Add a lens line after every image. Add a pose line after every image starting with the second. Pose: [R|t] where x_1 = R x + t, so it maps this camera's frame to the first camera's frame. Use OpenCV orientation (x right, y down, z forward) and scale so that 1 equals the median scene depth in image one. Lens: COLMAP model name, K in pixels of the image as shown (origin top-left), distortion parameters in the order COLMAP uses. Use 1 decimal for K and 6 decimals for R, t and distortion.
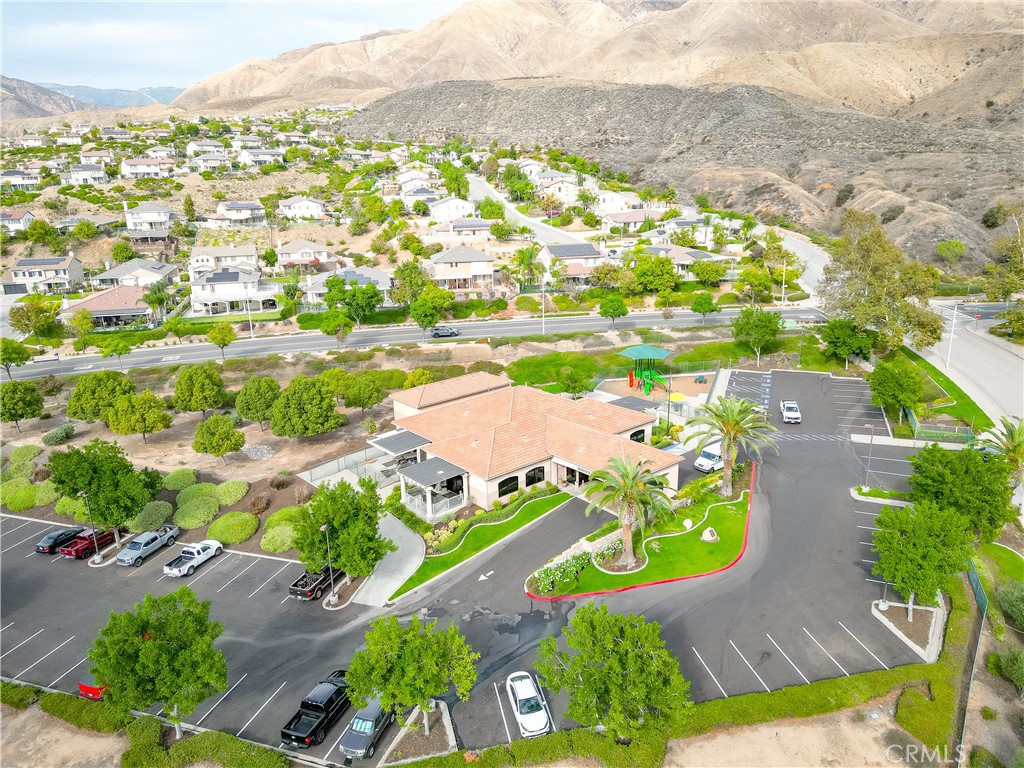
lens RADIAL K [[721.2, 0, 526.0], [0, 721.2, 382.3], [0, 0, 1]] dist [0.067961, -0.060417]
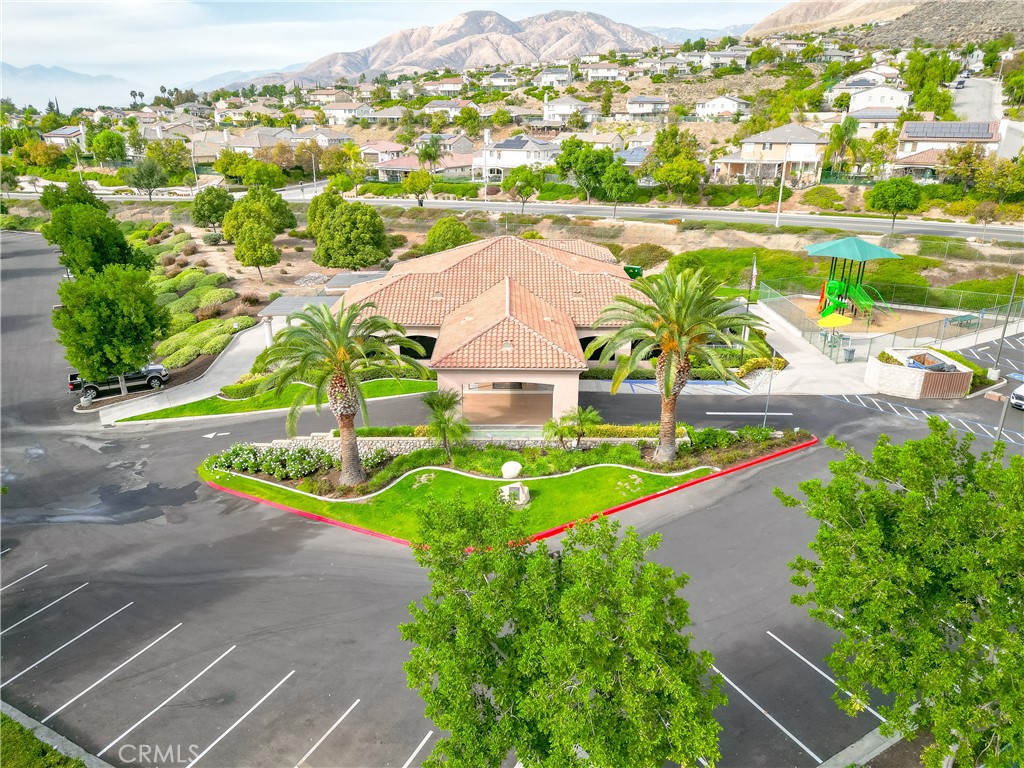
lens RADIAL K [[721.2, 0, 526.0], [0, 721.2, 382.3], [0, 0, 1]] dist [0.067961, -0.060417]
pose [[0.751600, 0.242943, -0.613251, 0.187573], [-0.200525, 0.969856, 0.138451, 0.017161], [0.628400, 0.018913, 0.777660, 0.195656]]
